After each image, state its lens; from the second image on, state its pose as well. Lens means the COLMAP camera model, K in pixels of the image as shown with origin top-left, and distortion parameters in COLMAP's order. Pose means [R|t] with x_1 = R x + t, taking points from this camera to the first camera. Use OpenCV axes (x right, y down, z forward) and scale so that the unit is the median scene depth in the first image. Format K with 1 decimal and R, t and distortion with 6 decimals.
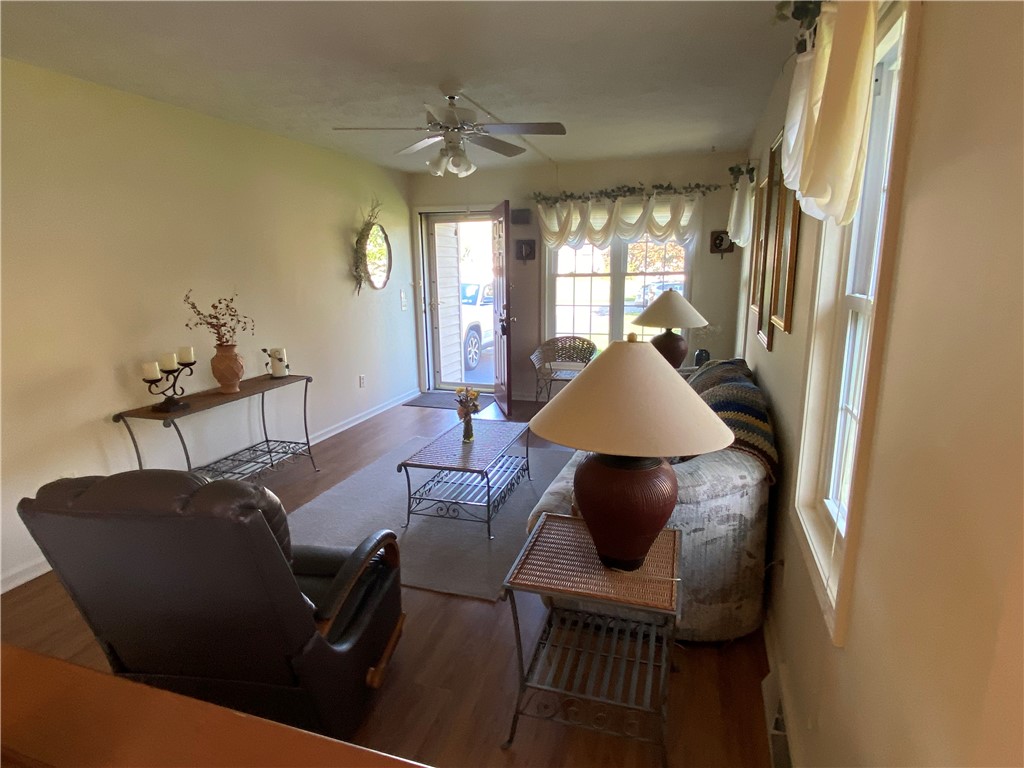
lens RADIAL K [[580.3, 0, 512.7], [0, 580.3, 382.6], [0, 0, 1]] dist [0.027606, -0.030644]
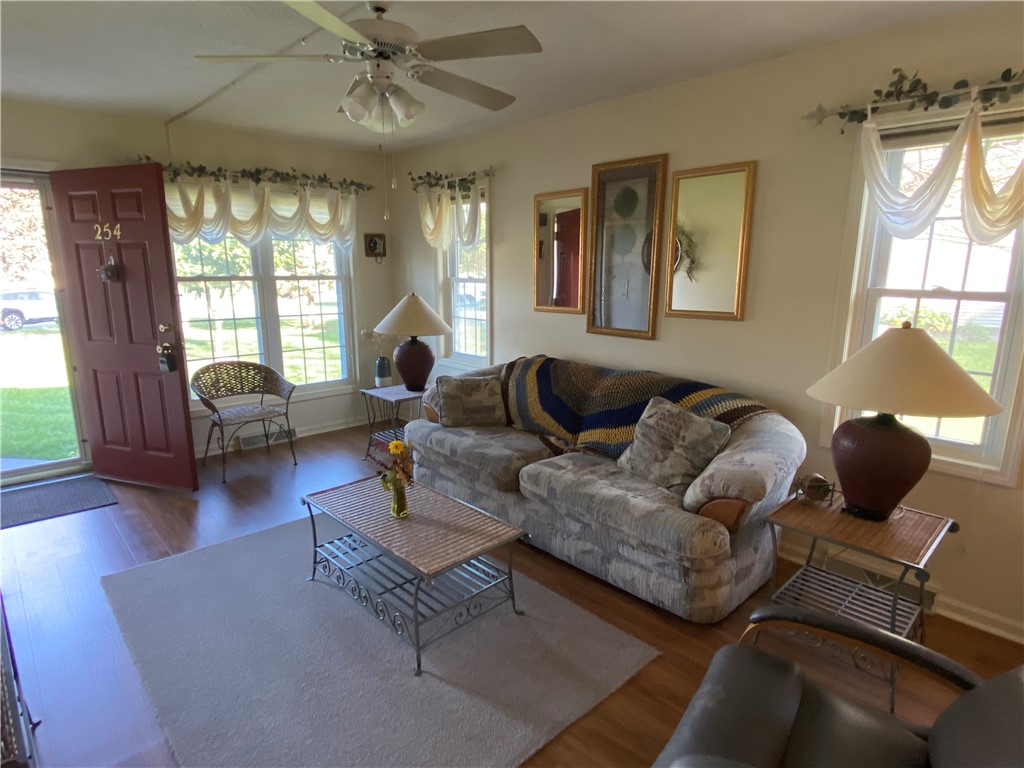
lens RADIAL K [[580.3, 0, 522.0], [0, 580.3, 386.4], [0, 0, 1]] dist [0.027606, -0.030644]
pose [[0.473632, -0.162020, 0.865692, -0.387895], [0.158380, 0.982578, 0.097244, -0.066302], [-0.866365, 0.091050, 0.491041, 0.331682]]
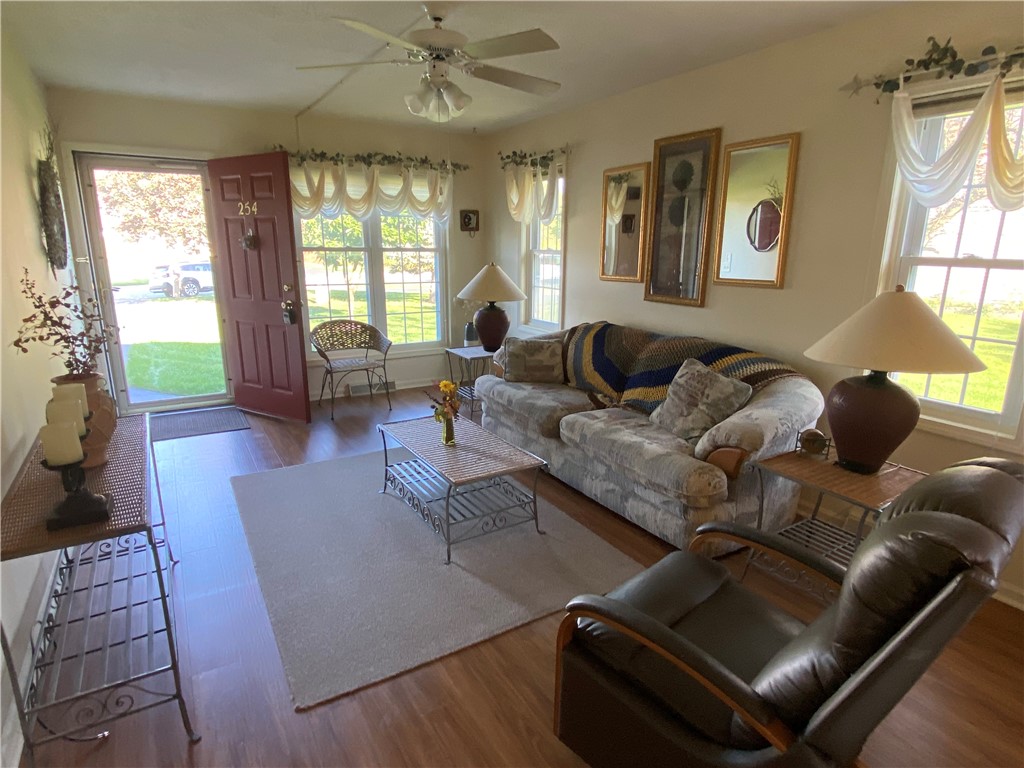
lens RADIAL K [[580.3, 0, 518.9], [0, 580.3, 388.3], [0, 0, 1]] dist [0.027606, -0.030644]
pose [[0.648826, -0.165590, 0.742701, -0.410200], [0.130470, 0.985790, 0.105809, -0.039853], [-0.749668, 0.028249, 0.661211, 0.236877]]
